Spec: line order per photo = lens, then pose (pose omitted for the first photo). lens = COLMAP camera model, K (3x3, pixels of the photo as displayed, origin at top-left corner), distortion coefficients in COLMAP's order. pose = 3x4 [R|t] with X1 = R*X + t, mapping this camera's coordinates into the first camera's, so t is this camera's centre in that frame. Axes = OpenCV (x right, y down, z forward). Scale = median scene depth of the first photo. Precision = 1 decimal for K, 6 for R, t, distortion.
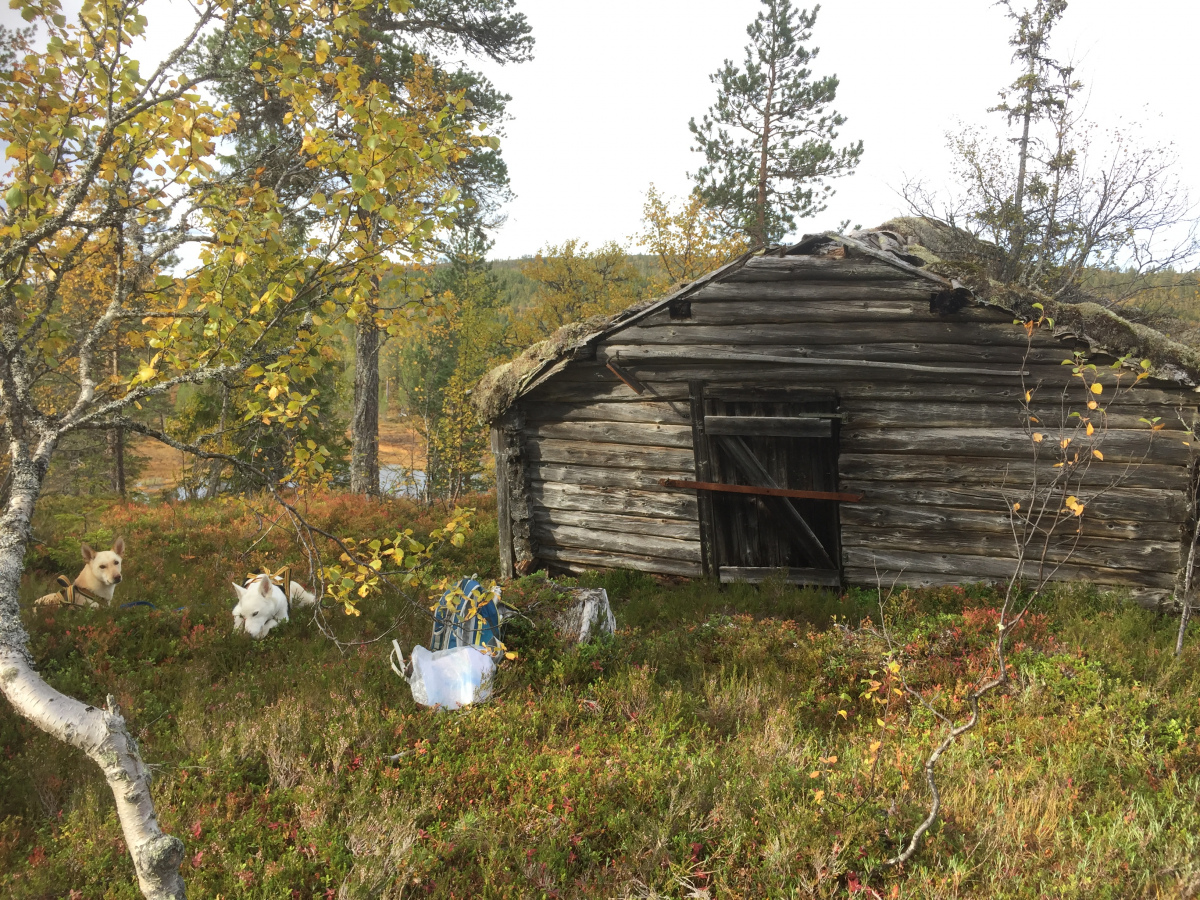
lens RADIAL K [[1000.8, 0, 603.1], [0, 1000.8, 444.4], [0, 0, 1]] dist [0.071600, -0.101077]
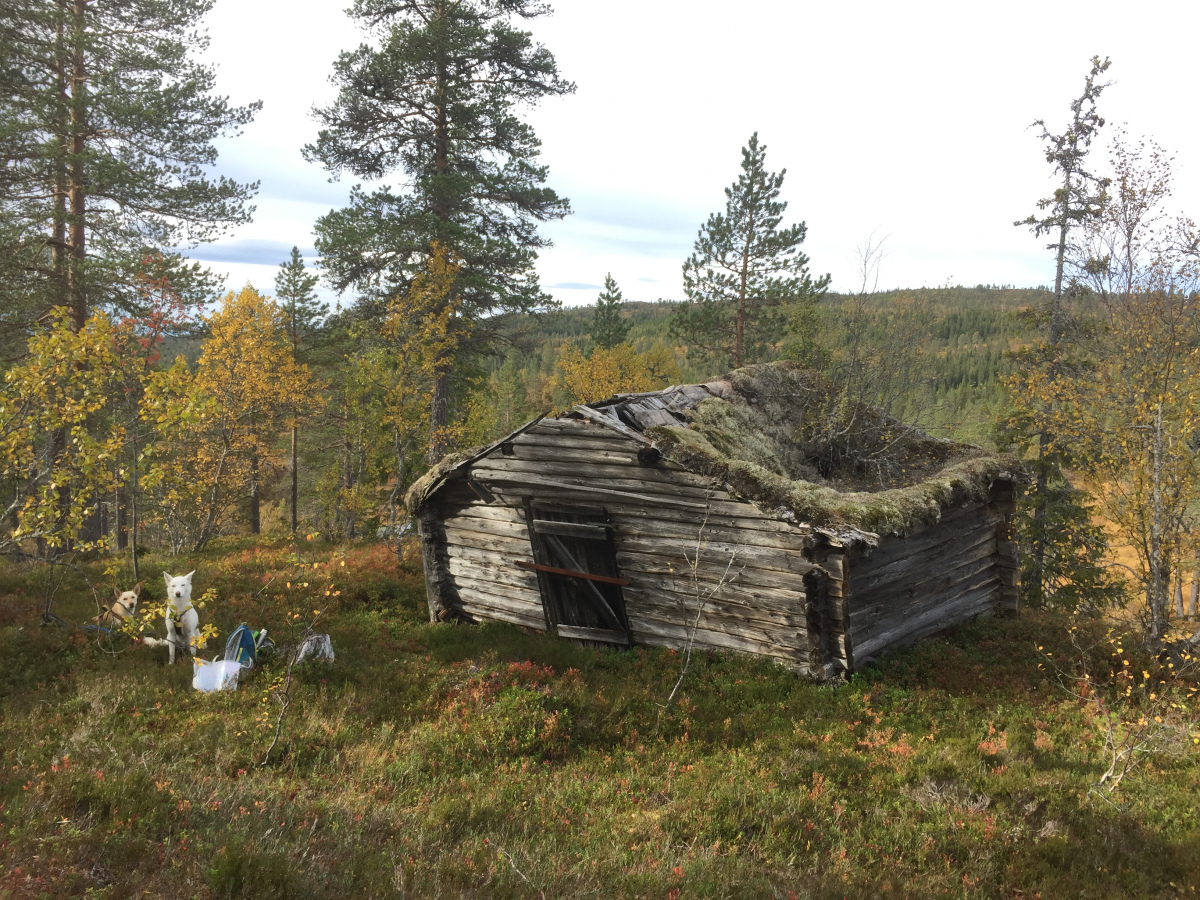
lens RADIAL K [[977.5, 0, 597.9], [0, 977.5, 450.2], [0, 0, 1]] dist [0.066035, -0.072356]
pose [[0.968192, 0.027826, -0.248657, 0.515528], [-0.036442, 0.998882, -0.030113, -0.085542], [0.247541, 0.038216, 0.968123, -0.337070]]
